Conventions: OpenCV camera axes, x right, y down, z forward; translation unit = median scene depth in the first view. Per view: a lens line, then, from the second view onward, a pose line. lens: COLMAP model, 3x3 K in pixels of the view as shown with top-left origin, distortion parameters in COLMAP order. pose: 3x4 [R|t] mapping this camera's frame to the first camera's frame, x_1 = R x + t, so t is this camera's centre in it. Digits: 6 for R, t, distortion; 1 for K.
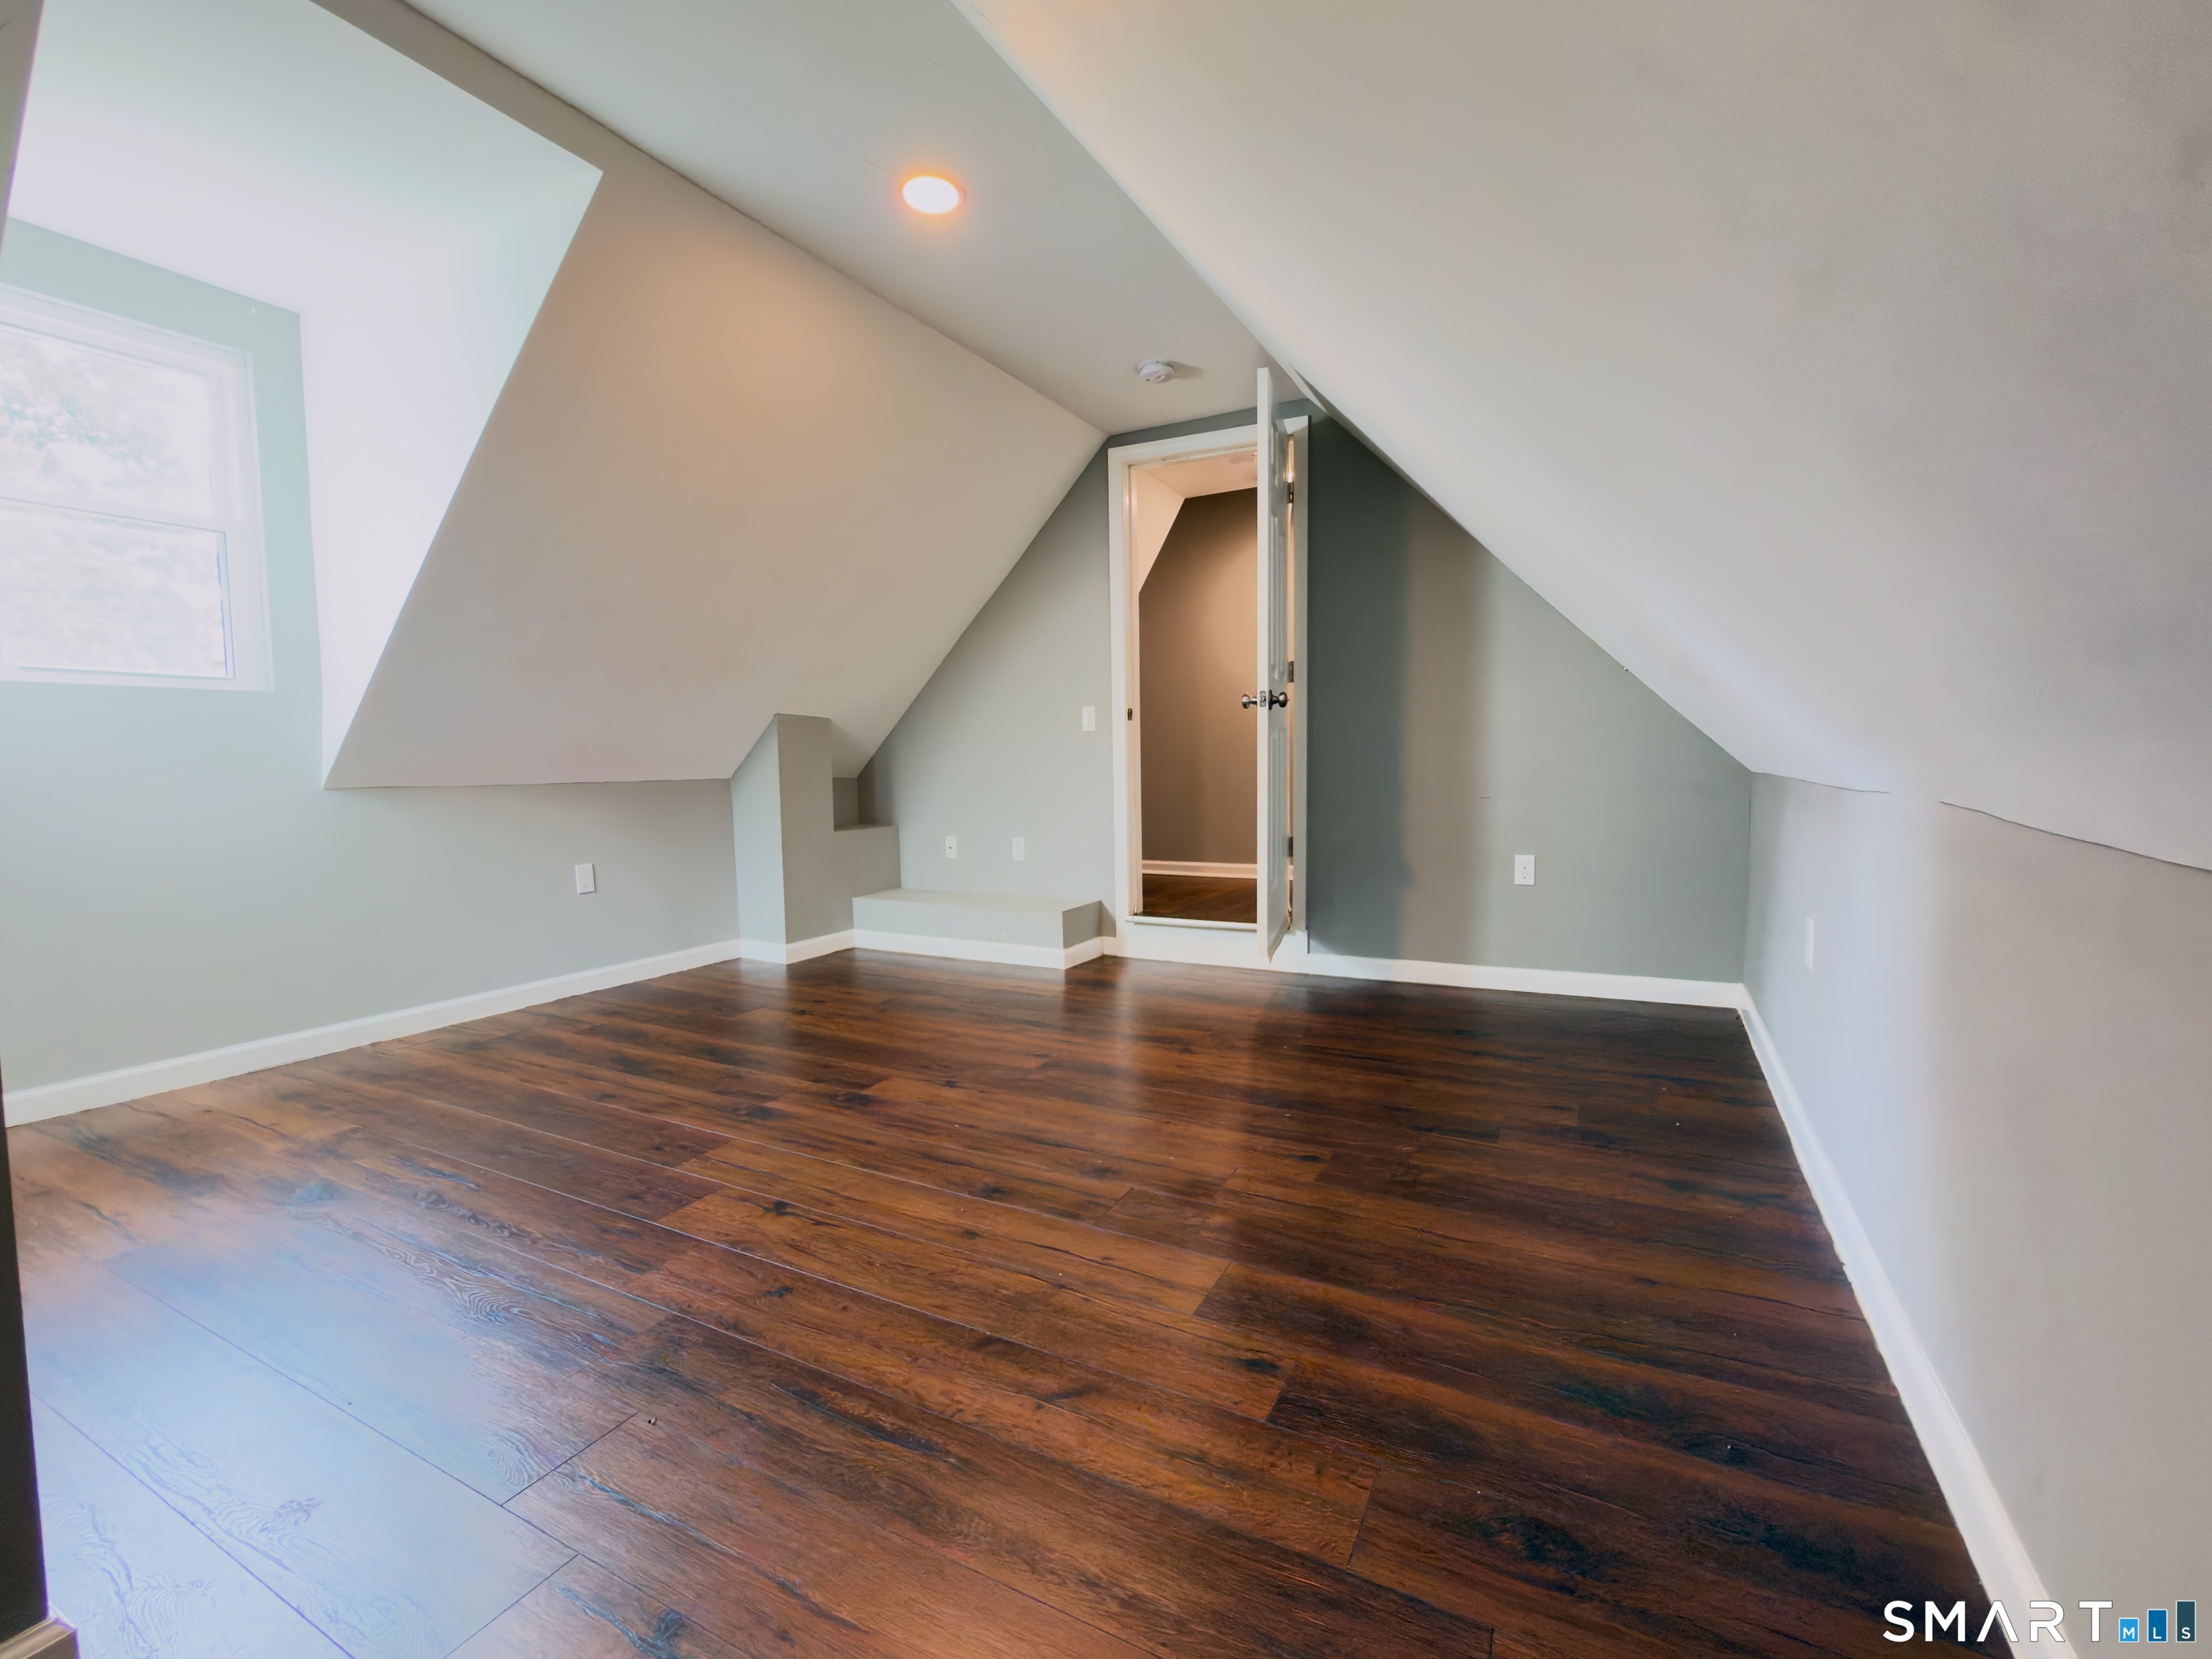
lens RADIAL K [[962.6, 0, 1108.5], [0, 962.6, 827.8], [0, 0, 1]] dist [0.002216, 0.000234]
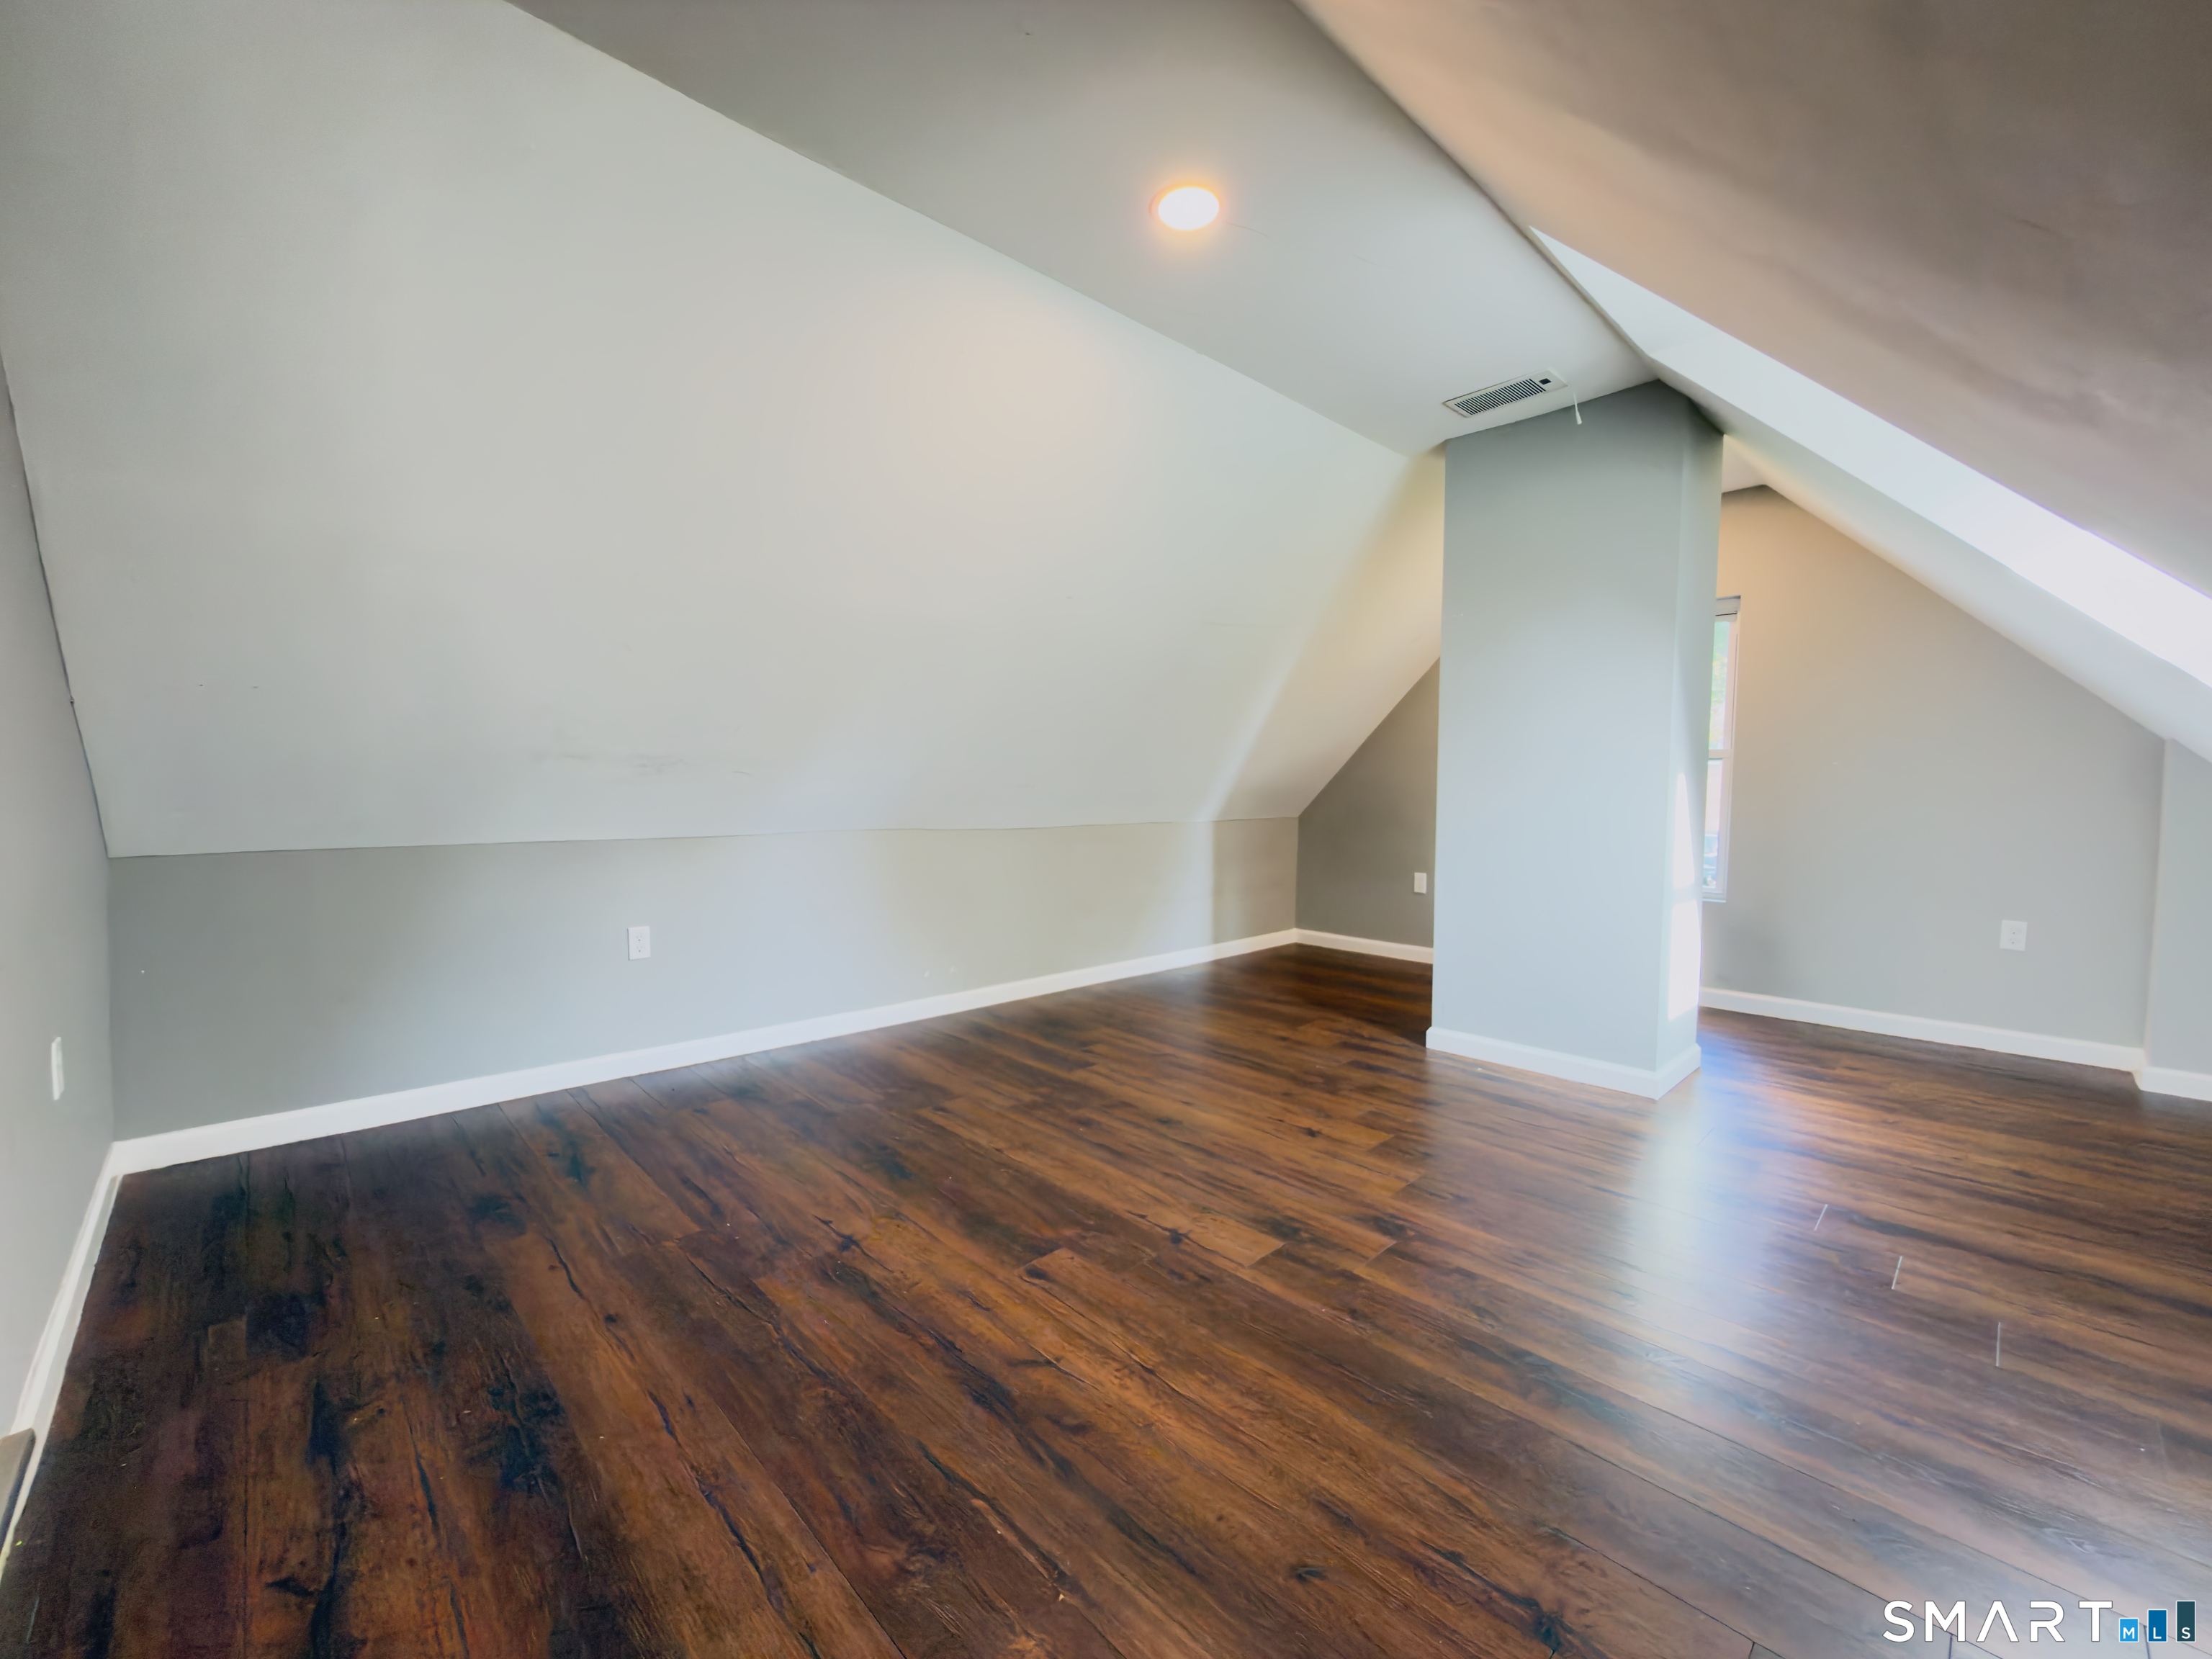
lens RADIAL K [[894.3, 0, 1117.2], [0, 894.3, 817.3], [0, 0, 1]] dist [-0.014373, 0.000262]
pose [[-0.951925, -0.009043, 0.306197, -0.373934], [0.025574, 0.993729, 0.108856, -0.182939], [-0.305261, 0.111453, -0.945724, 1.834745]]
